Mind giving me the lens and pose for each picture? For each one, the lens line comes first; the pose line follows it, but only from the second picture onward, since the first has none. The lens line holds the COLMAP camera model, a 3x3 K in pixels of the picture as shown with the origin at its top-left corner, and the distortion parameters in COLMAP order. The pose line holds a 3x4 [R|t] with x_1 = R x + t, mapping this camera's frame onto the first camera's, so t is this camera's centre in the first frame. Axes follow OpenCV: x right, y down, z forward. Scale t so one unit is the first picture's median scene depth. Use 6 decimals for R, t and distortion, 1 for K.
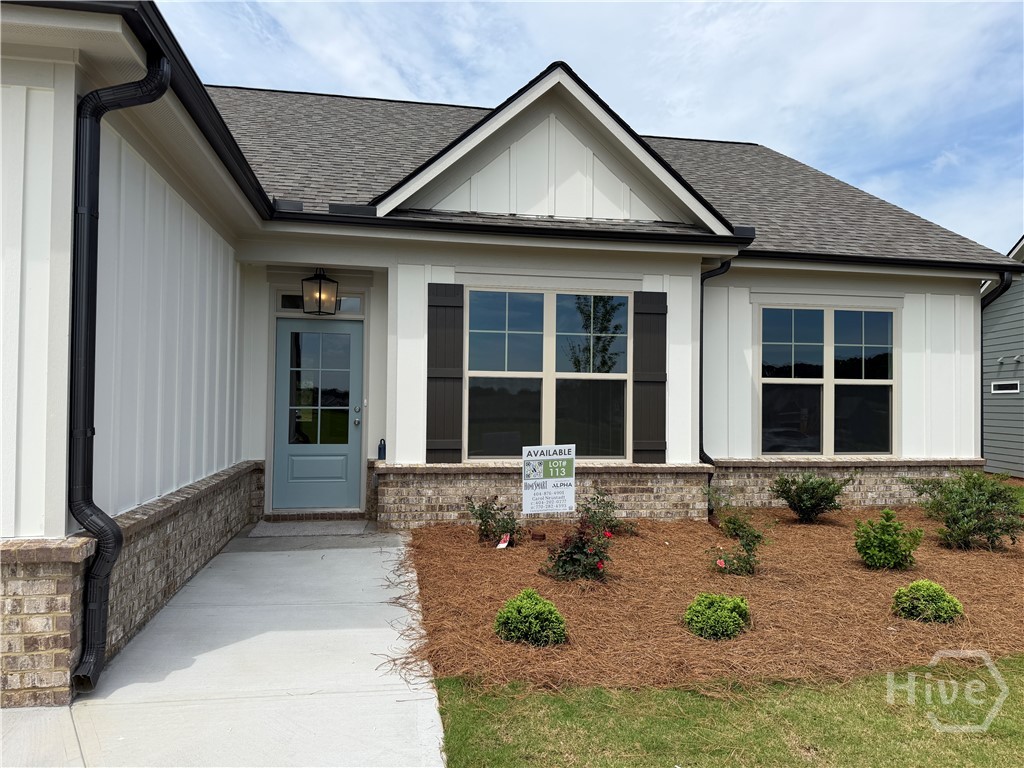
lens RADIAL K [[727.4, 0, 512.0], [0, 727.4, 384.0], [0, 0, 1]] dist [0.114822, -0.143013]
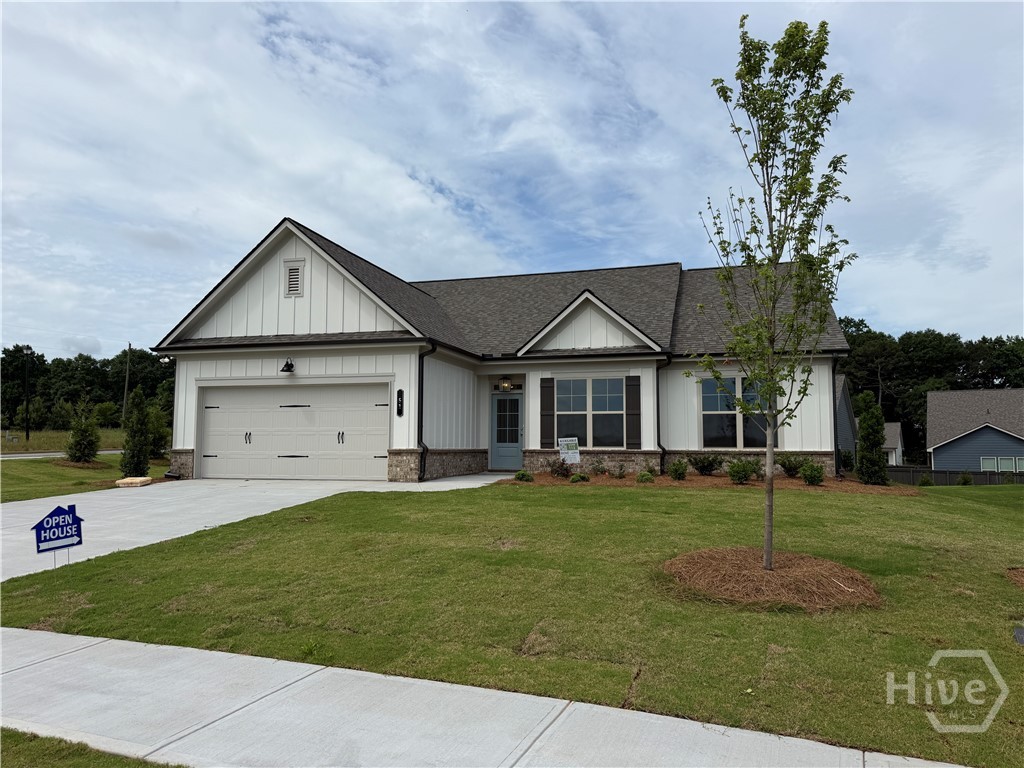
lens RADIAL K [[739.5, 0, 512.0], [0, 739.5, 384.0], [0, 0, 1]] dist [0.122920, -0.150520]
pose [[0.899288, -0.047288, -0.434792, 0.881365], [0.016238, 0.997062, -0.074854, 0.071932], [0.437054, 0.060255, 0.897414, -1.312511]]
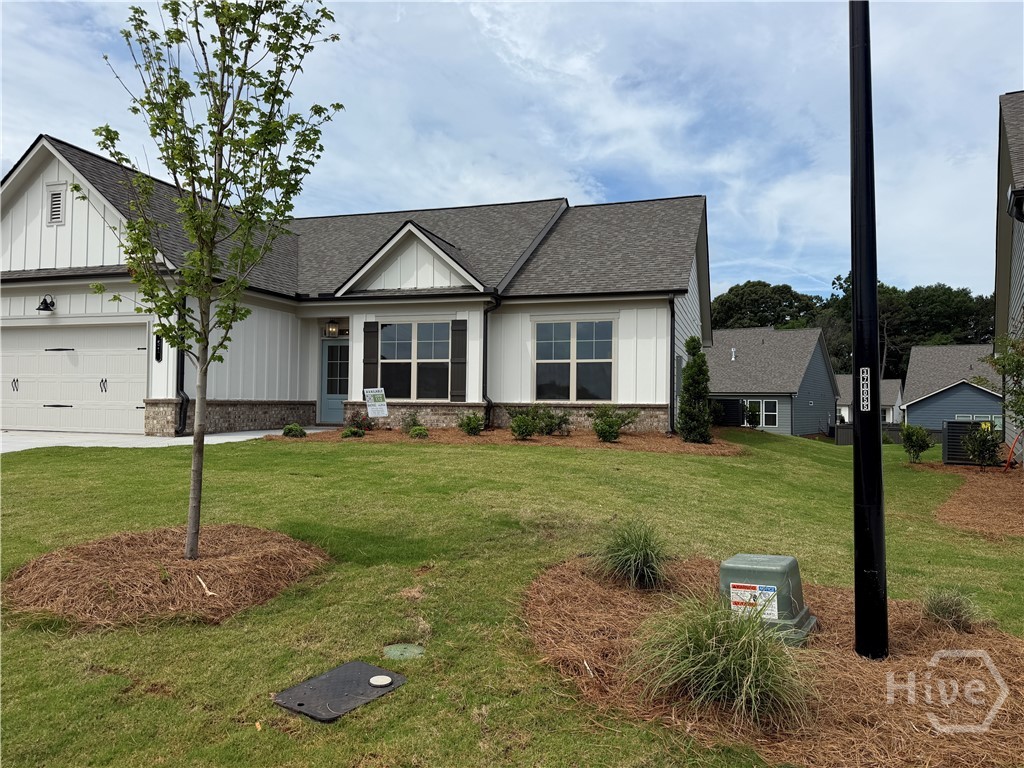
lens RADIAL K [[727.4, 0, 512.0], [0, 727.4, 384.0], [0, 0, 1]] dist [0.114822, -0.143013]
pose [[0.881813, -0.015305, -0.471351, 1.310539], [0.008678, 0.999831, -0.016231, 0.093287], [0.471519, 0.010222, 0.881796, -0.766924]]
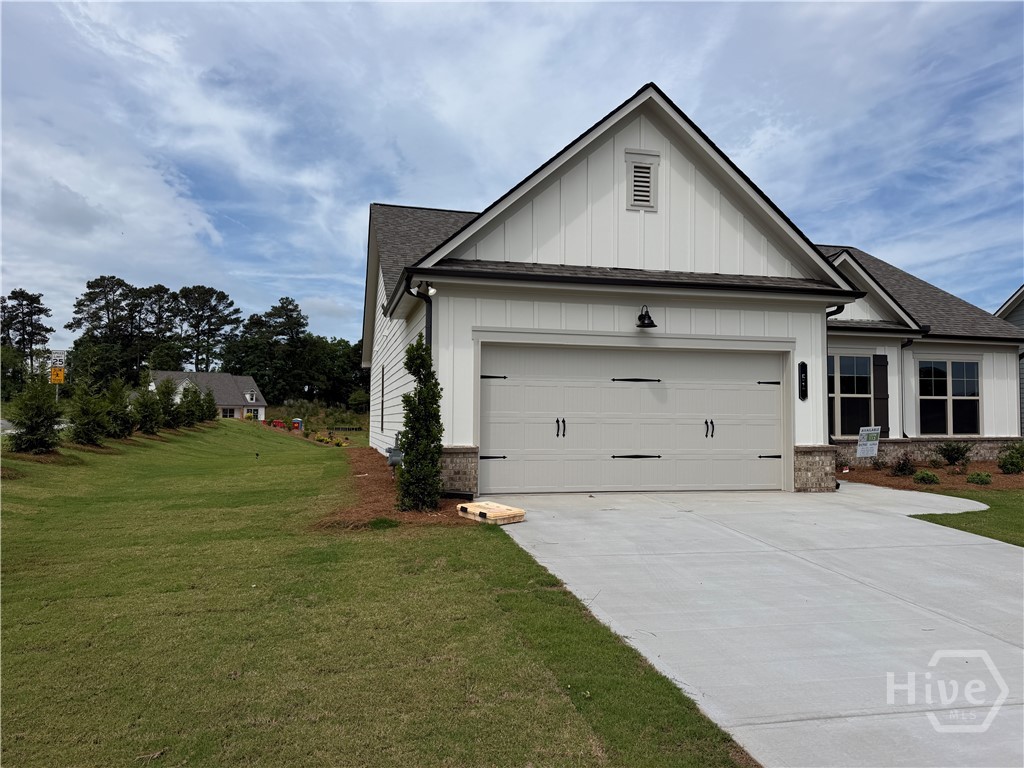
lens RADIAL K [[715.9, 0, 500.7], [0, 715.9, 393.5], [0, 0, 1]] dist [0.024427, -0.004611]
pose [[0.998093, -0.003205, 0.061643, -1.013938], [0.003882, 0.999934, -0.010859, 0.001360], [-0.061604, 0.011077, 0.998039, -0.970256]]
